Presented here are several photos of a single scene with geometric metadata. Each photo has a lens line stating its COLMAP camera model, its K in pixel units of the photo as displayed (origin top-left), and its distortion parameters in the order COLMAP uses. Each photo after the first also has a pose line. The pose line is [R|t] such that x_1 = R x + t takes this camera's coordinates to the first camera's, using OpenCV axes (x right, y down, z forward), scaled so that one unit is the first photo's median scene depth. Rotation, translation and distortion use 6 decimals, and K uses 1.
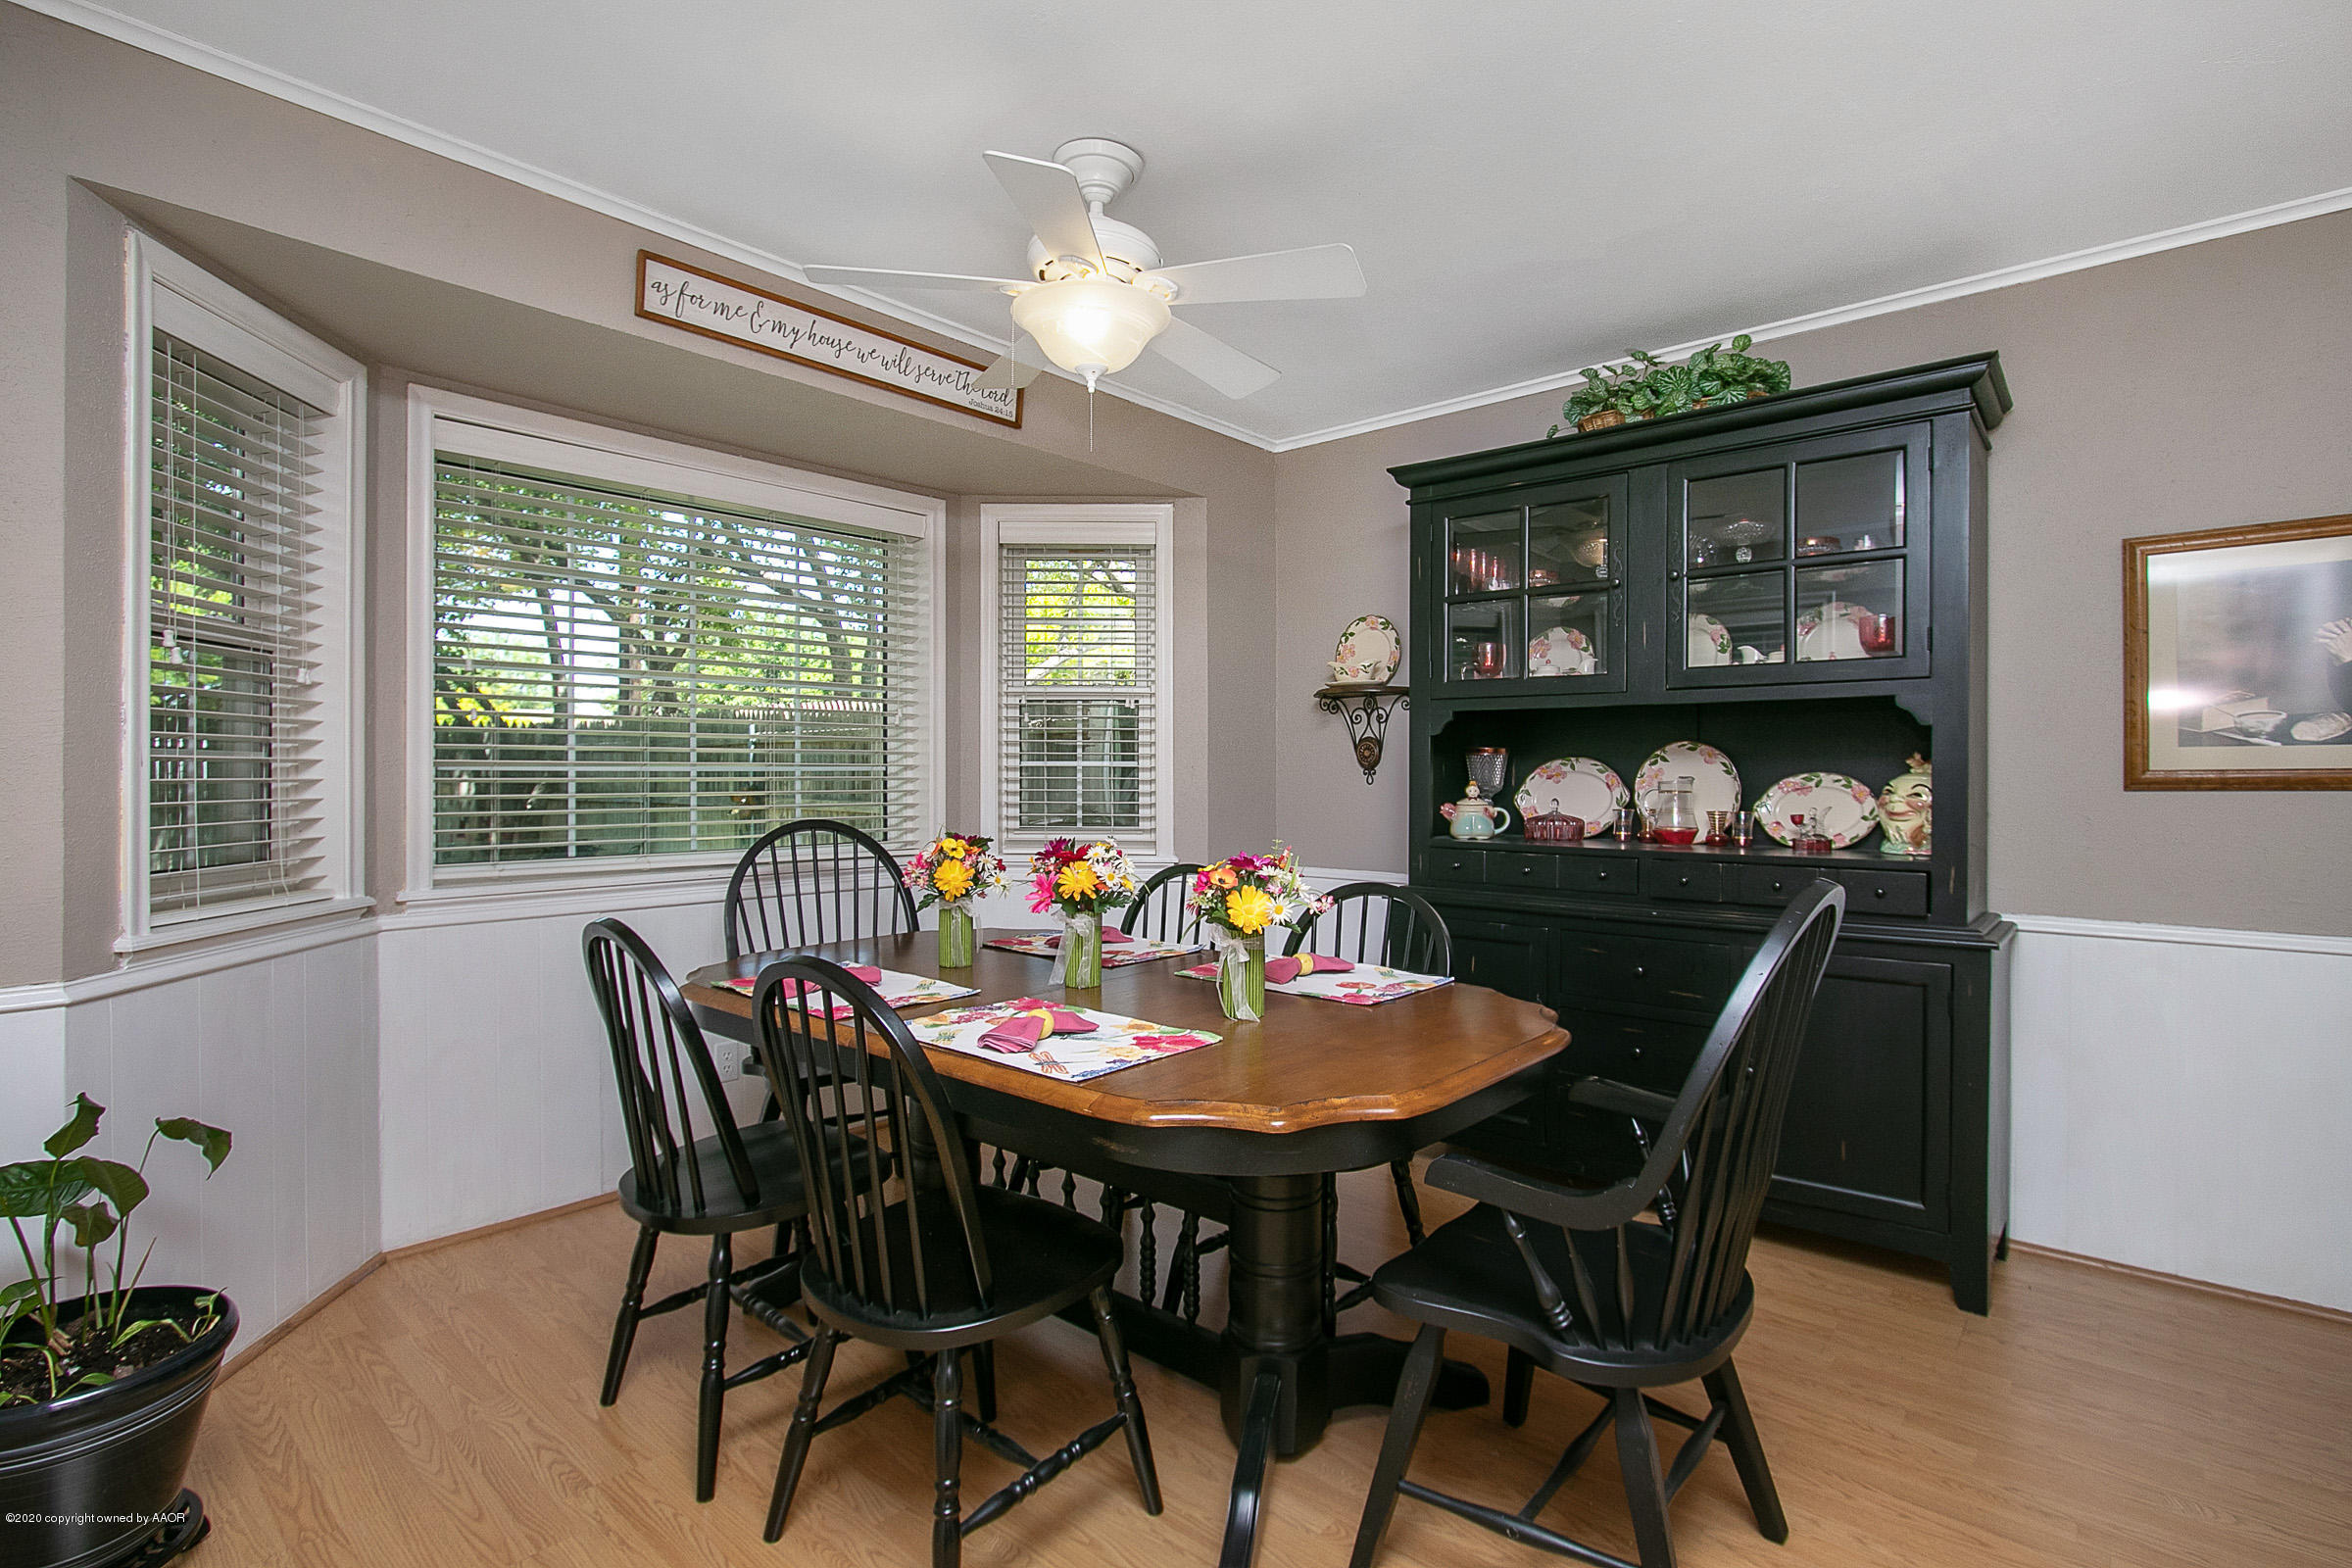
lens RADIAL K [[1117.9, 0, 1173.0], [0, 1117.9, 760.5], [0, 0, 1]] dist [-0.023793, 0.000108]
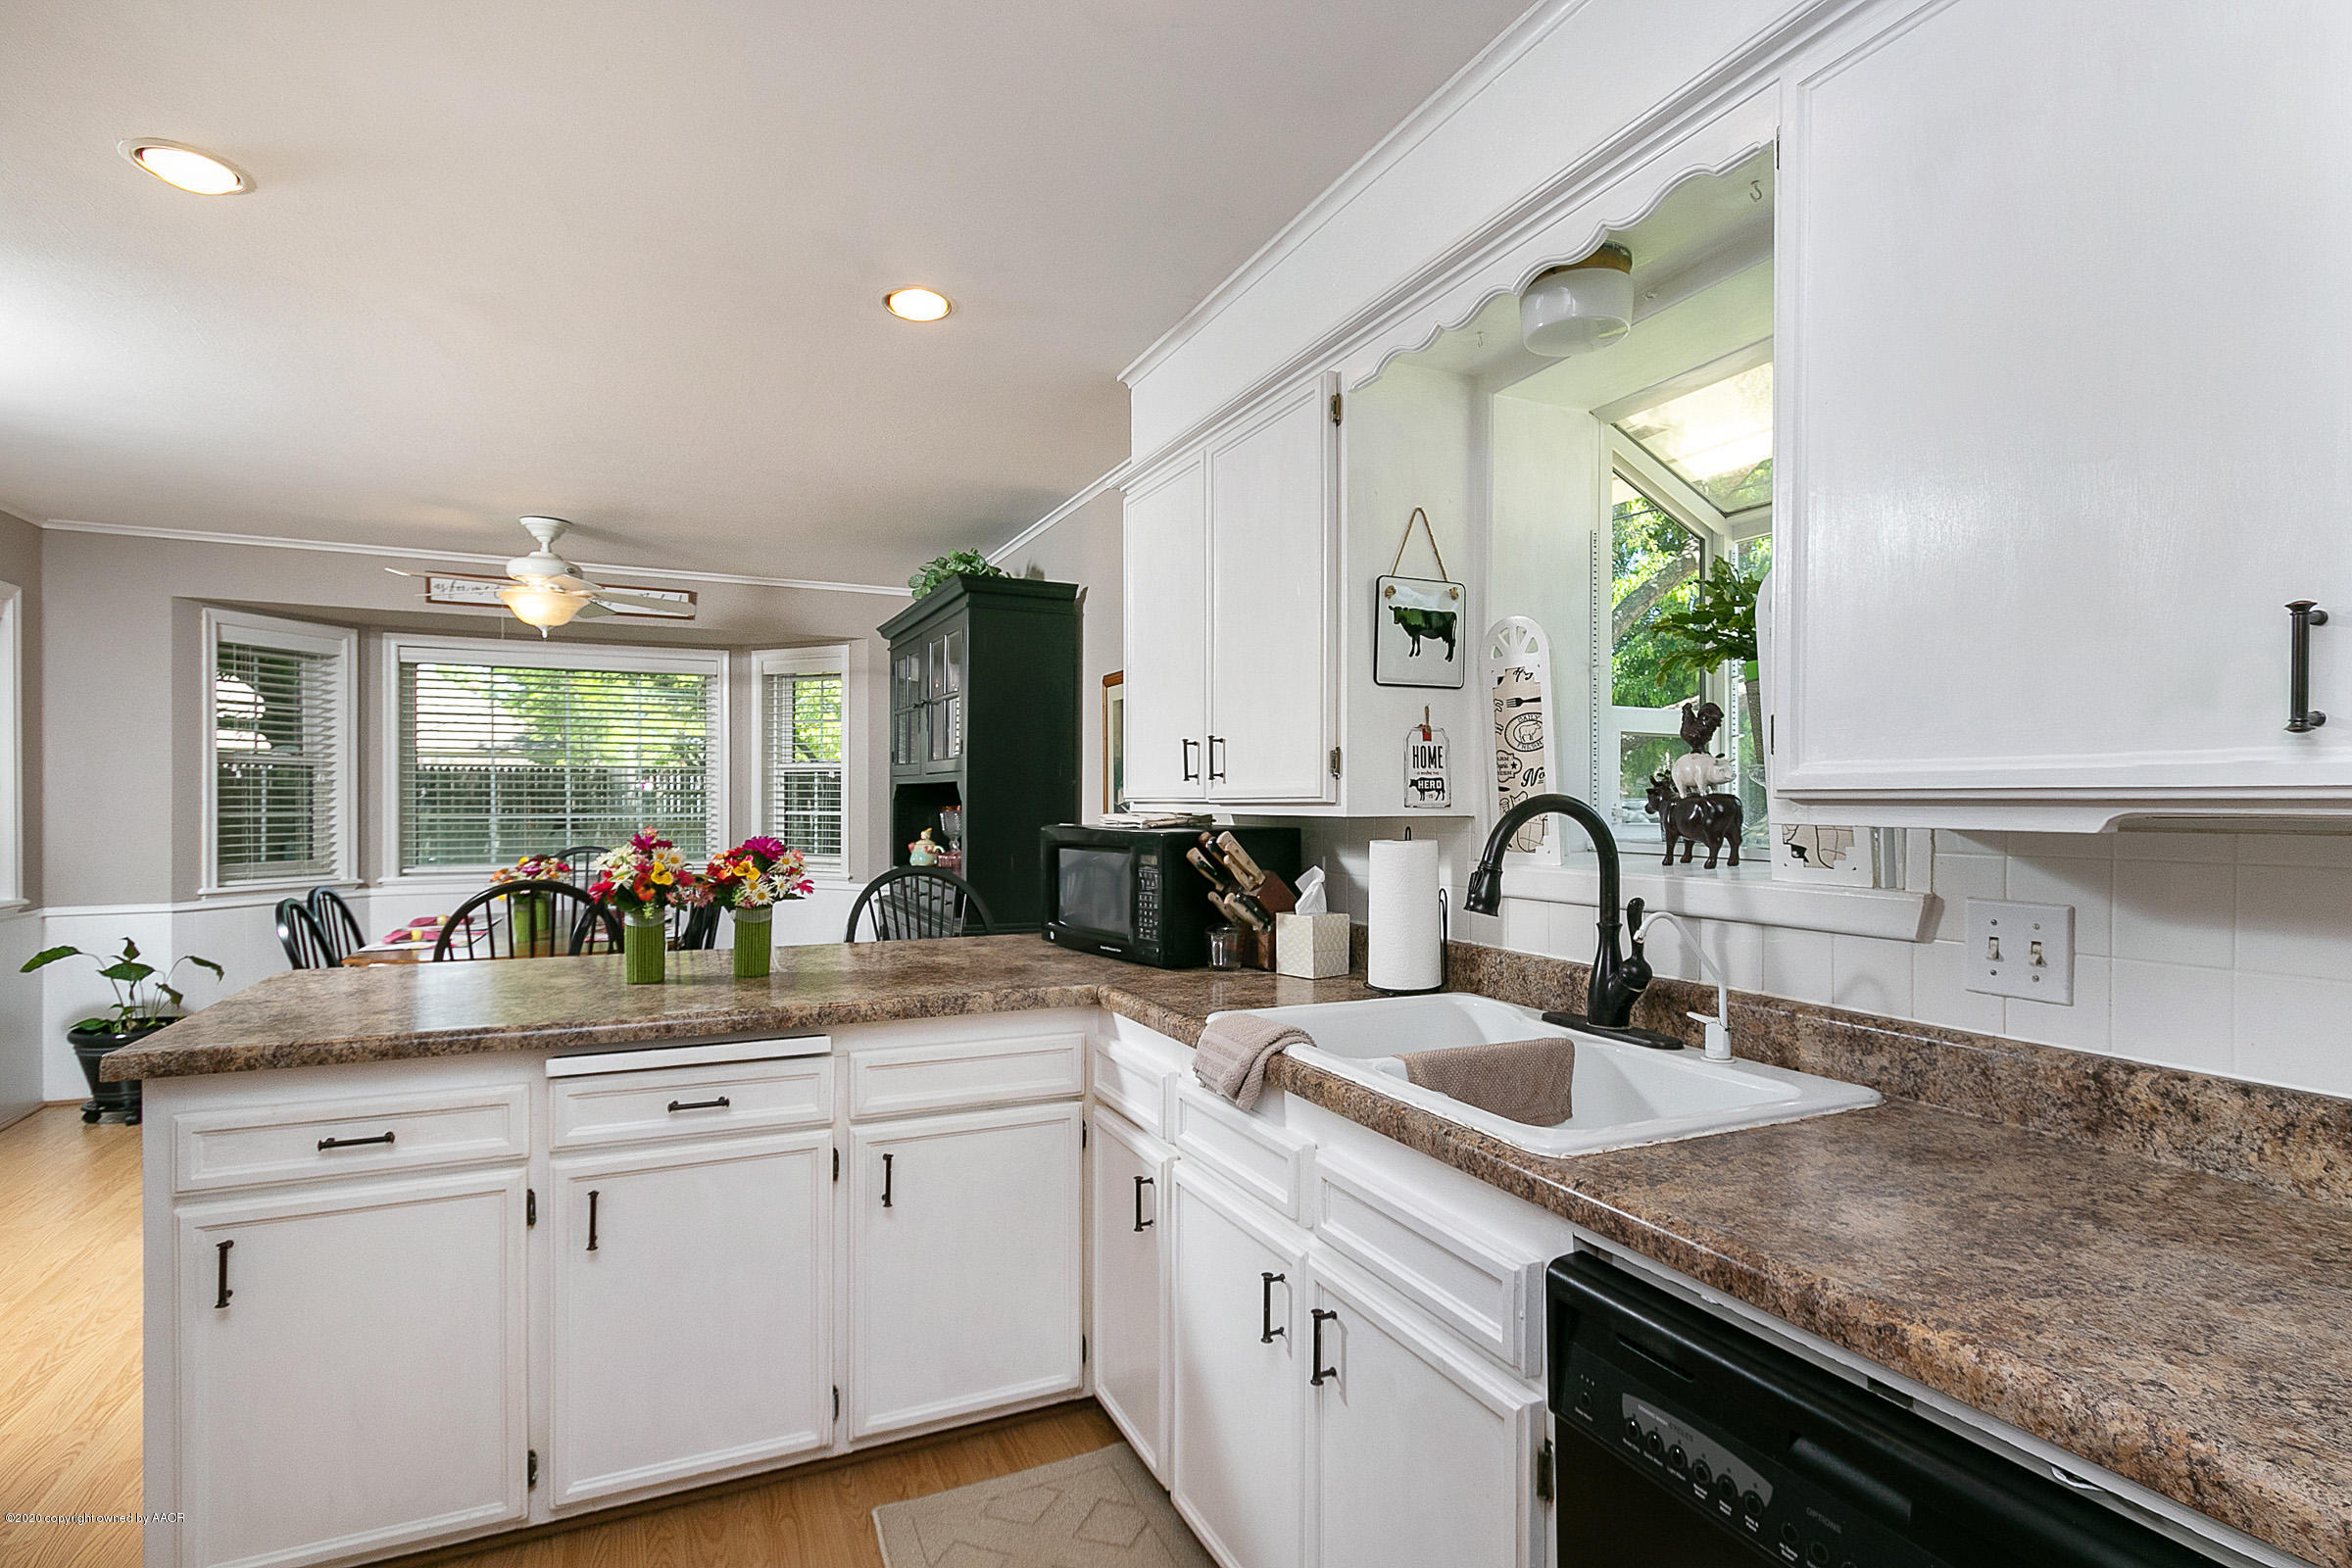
lens RADIAL K [[1163.4, 0, 1188.8], [0, 1163.4, 780.0], [0, 0, 1]] dist [-0.000950, -0.000381]
pose [[0.917650, -0.005215, -0.397356, 1.579497], [0.002195, 0.999965, -0.008055, -0.044463], [0.397384, 0.006520, 0.917629, -0.405019]]
